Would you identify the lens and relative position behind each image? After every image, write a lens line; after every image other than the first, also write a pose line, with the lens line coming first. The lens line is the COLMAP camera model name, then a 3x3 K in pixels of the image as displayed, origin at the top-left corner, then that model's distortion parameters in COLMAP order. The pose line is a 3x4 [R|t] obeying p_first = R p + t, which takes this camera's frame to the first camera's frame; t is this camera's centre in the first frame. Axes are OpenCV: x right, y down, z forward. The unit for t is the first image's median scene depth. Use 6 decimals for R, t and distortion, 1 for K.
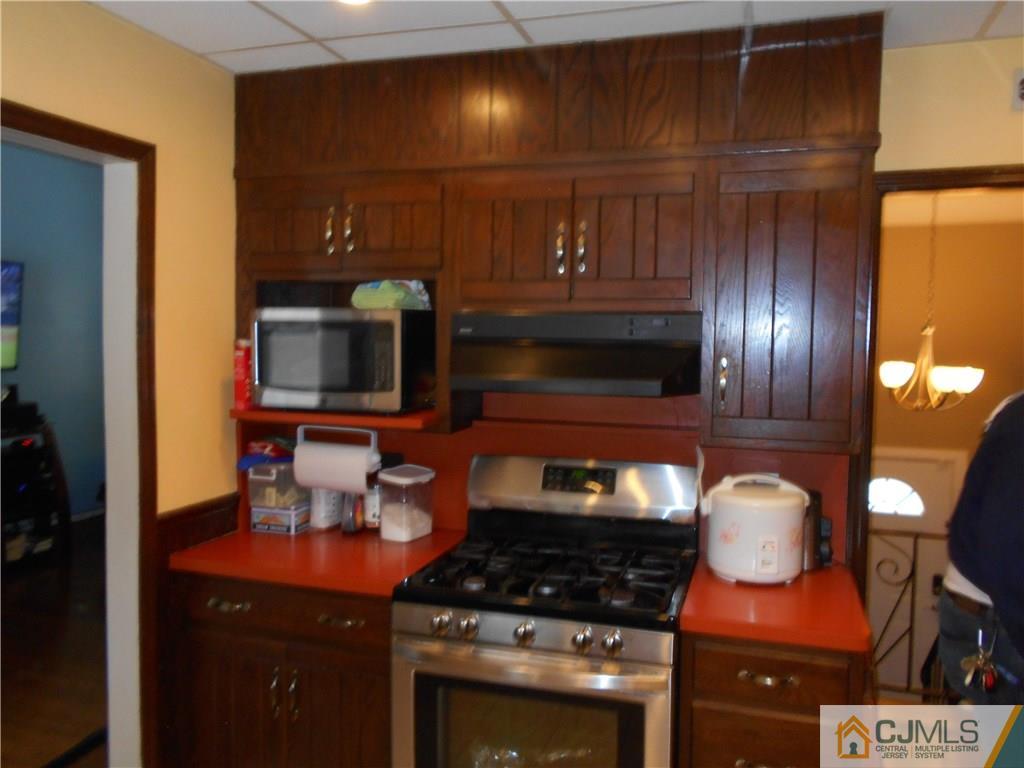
lens RADIAL K [[792.2, 0, 512.7], [0, 792.2, 380.2], [0, 0, 1]] dist [-0.061153, 0.076058]
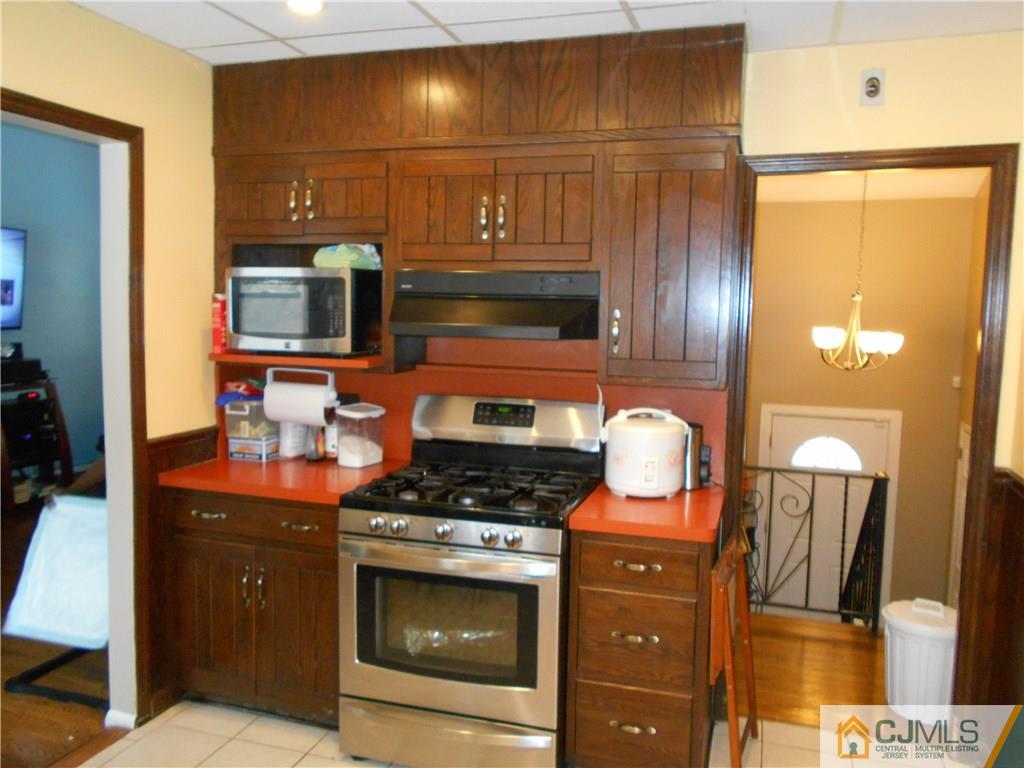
lens RADIAL K [[792.2, 0, 512.7], [0, 792.2, 380.2], [0, 0, 1]] dist [-0.061153, 0.076058]
pose [[0.999968, 0.007763, 0.001703, 0.095919], [-0.007817, 0.999385, 0.034182, 0.034480], [-0.001437, -0.034194, 0.999414, -0.182936]]
